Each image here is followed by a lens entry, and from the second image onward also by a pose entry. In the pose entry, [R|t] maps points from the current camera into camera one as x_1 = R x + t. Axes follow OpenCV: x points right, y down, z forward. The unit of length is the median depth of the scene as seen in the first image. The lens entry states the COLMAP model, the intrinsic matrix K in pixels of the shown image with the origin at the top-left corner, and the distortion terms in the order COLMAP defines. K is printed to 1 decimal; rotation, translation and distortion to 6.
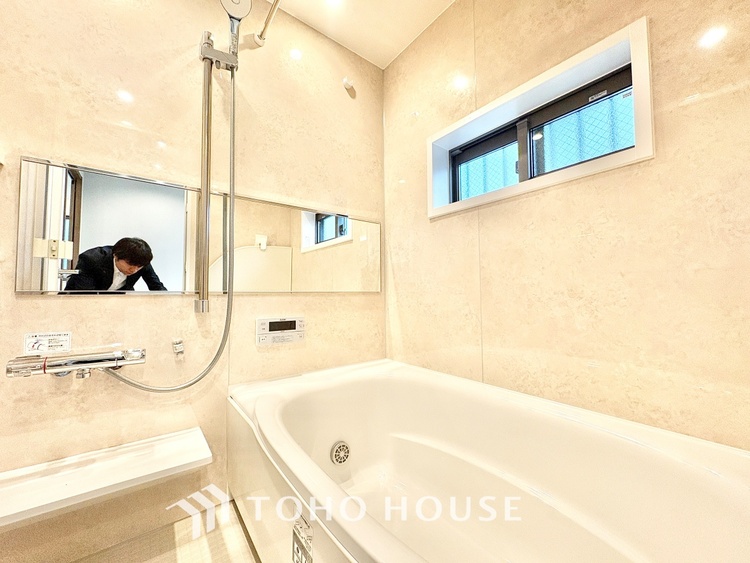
lens RADIAL K [[297.6, 0, 375.0], [0, 297.6, 281.5], [0, 0, 1]] dist [0.001666, -0.000290]
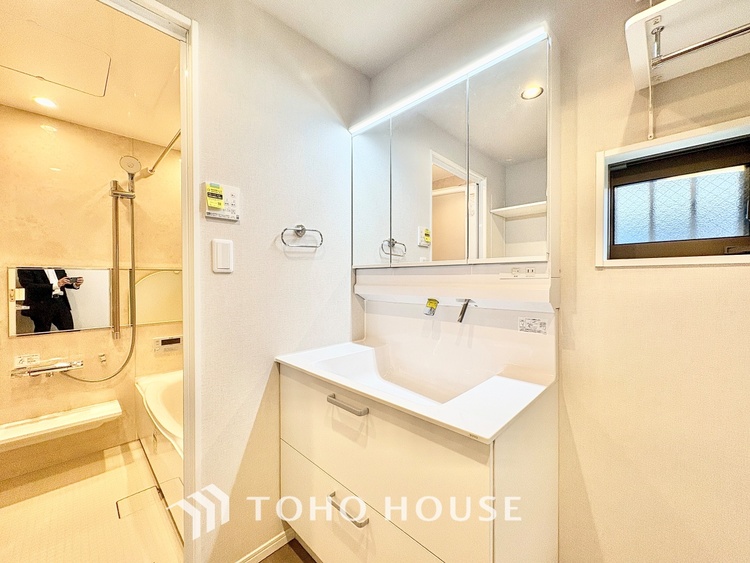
lens RADIAL K [[297.6, 0, 375.0], [0, 297.6, 281.5], [0, 0, 1]] dist [0.001666, -0.000290]
pose [[0.990670, 0.002459, 0.136262, 0.732676], [-0.010131, 0.998399, 0.055644, -0.358881], [-0.135907, -0.056505, 0.989109, -0.992058]]
